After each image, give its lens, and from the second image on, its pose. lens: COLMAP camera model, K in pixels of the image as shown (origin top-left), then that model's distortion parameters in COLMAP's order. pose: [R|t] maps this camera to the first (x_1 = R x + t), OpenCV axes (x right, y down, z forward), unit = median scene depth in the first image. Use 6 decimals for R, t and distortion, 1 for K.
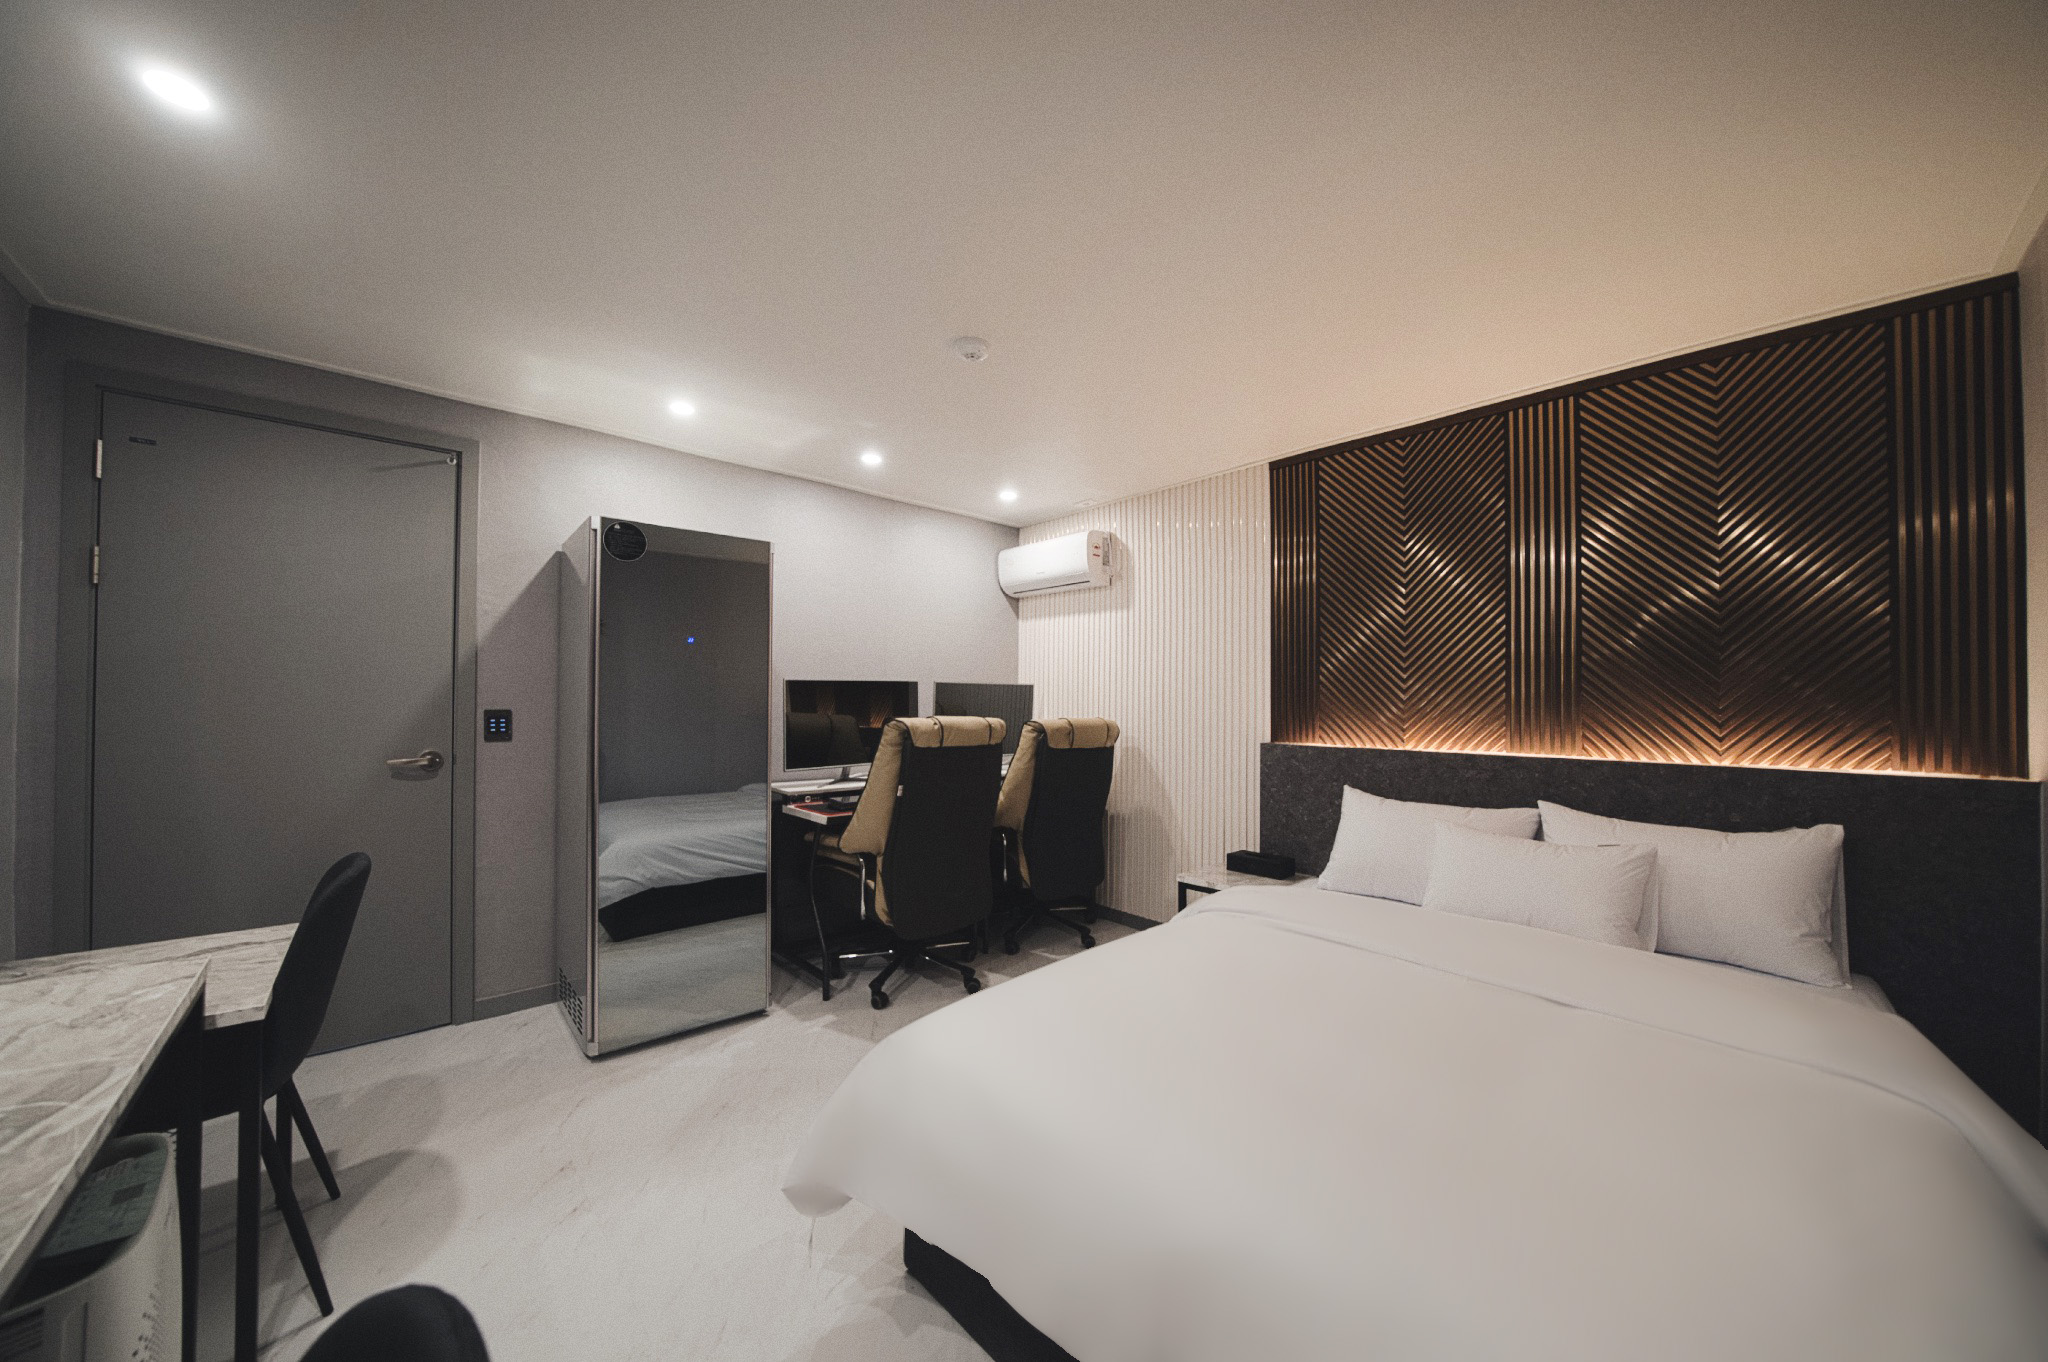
lens RADIAL K [[745.1, 0, 1026.7], [0, 745.1, 692.9], [0, 0, 1]] dist [-0.001275, -0.000002]
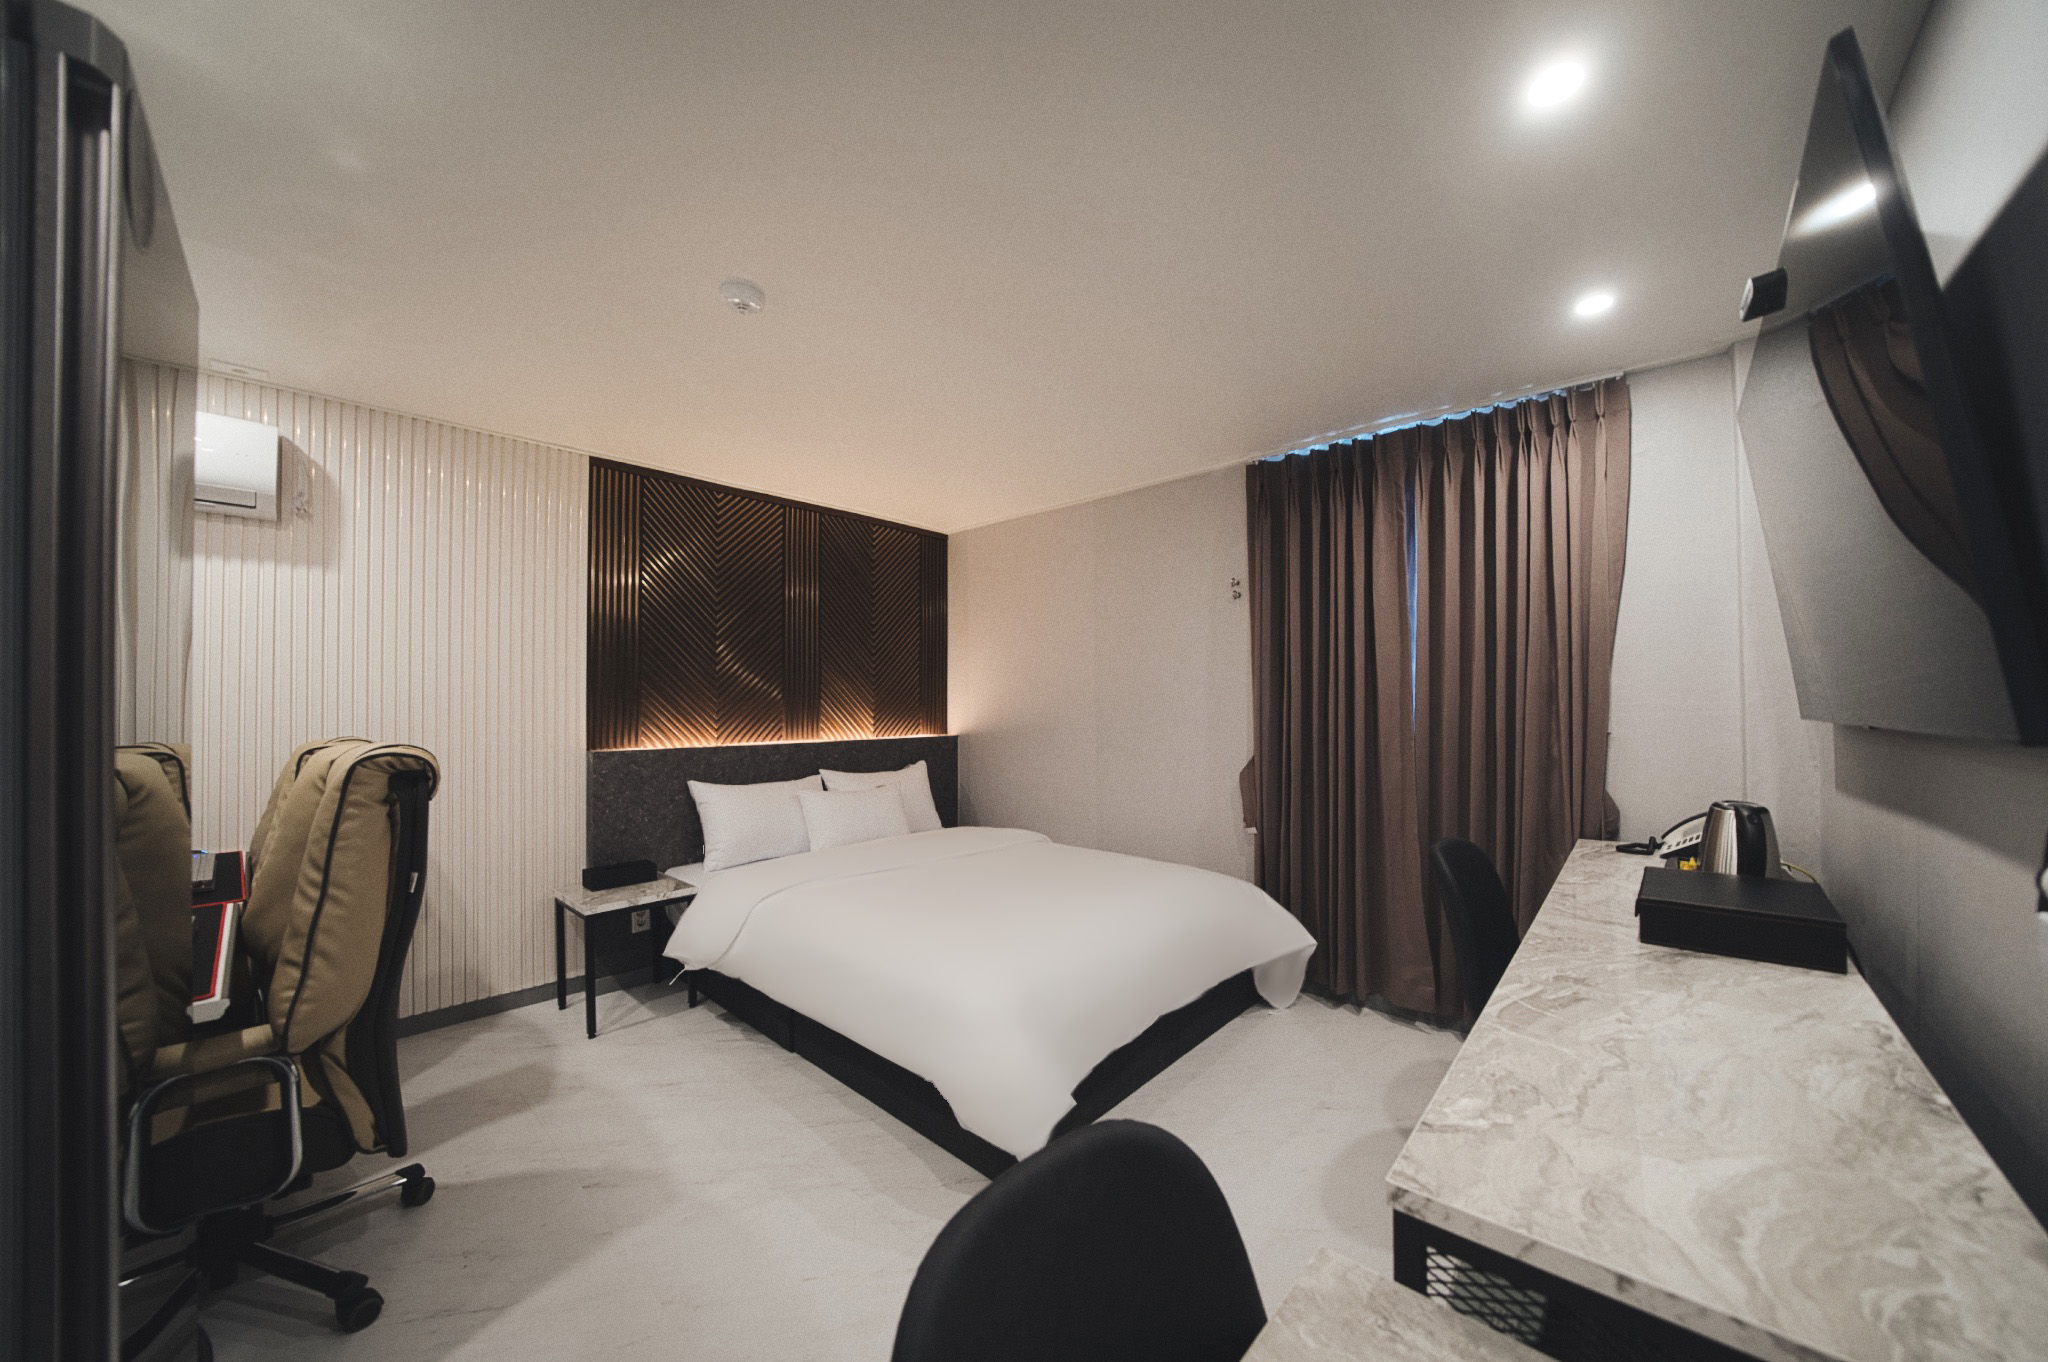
lens RADIAL K [[745.1, 0, 1026.7], [0, 745.1, 692.9], [0, 0, 1]] dist [-0.001275, -0.000002]
pose [[-0.147495, 0.007212, 0.989037, -0.849584], [-0.013612, 0.999864, -0.009320, -0.009101], [-0.988969, -0.014837, -0.147377, 0.712900]]
